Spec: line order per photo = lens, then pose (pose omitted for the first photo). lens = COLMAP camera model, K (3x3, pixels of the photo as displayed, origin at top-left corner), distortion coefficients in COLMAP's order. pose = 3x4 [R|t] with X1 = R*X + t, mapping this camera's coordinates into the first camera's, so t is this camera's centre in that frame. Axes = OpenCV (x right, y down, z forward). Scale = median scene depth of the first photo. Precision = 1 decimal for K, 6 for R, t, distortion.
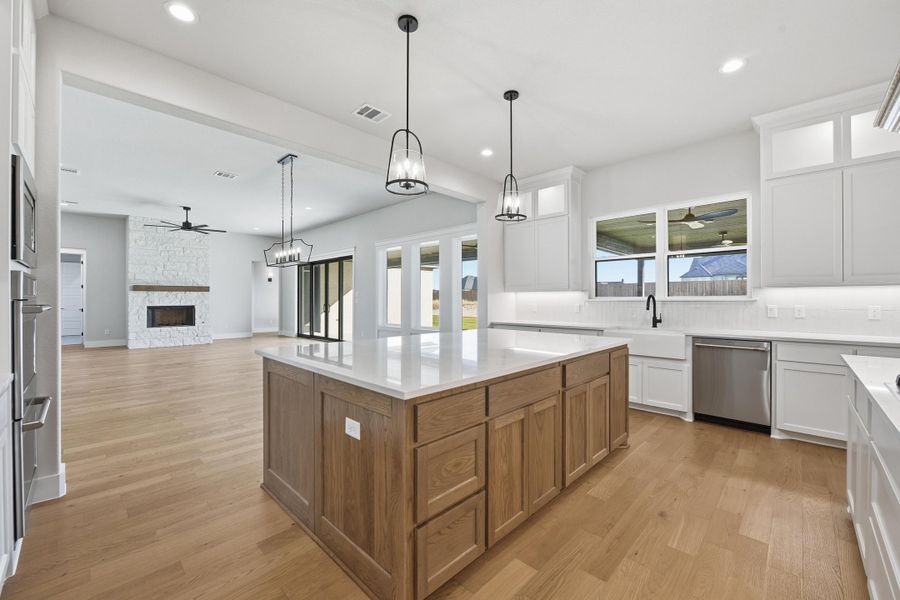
lens RADIAL K [[362.2, 0, 455.0], [0, 362.2, 297.4], [0, 0, 1]] dist [-0.010553, -0.000401]
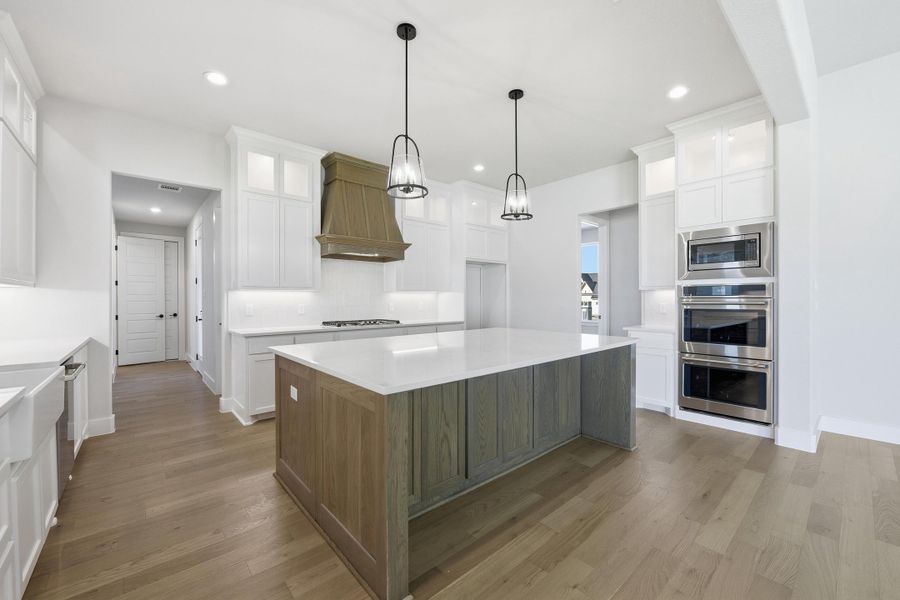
lens RADIAL K [[364.6, 0, 450.0], [0, 364.6, 300.0], [0, 0, 1]] dist [-0.002259, -0.000131]
pose [[-0.997119, 0.007619, 0.075467, 0.010406], [0.007599, 0.999971, -0.000553, 0.009462], [-0.075470, 0.000022, -0.997148, 1.580602]]
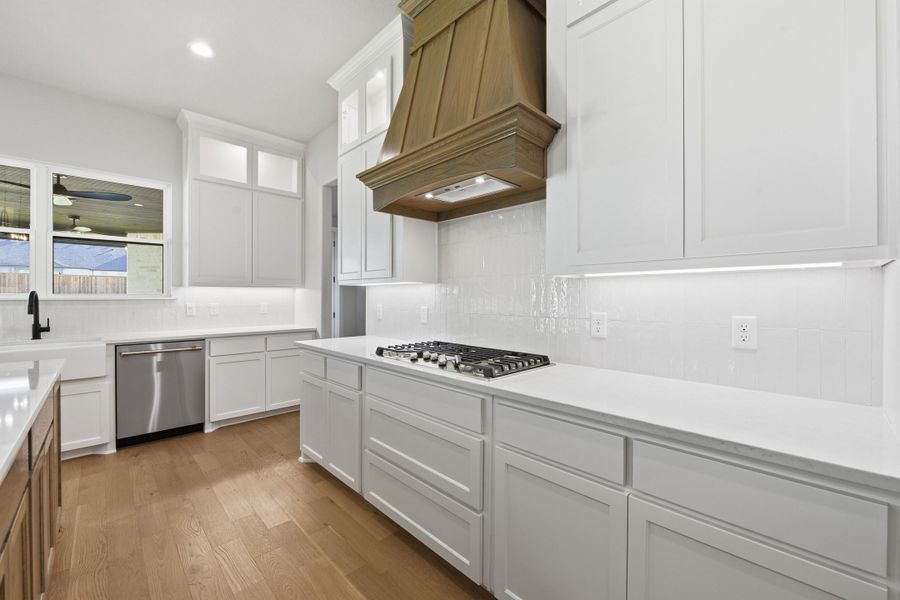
lens RADIAL K [[362.2, 0, 455.0], [0, 362.2, 297.4], [0, 0, 1]] dist [-0.010553, -0.000401]
pose [[0.029471, -0.000299, 0.999566, -0.113795], [-0.005167, 0.999987, 0.000452, -0.000216], [-0.999552, -0.005178, 0.029469, 0.239504]]
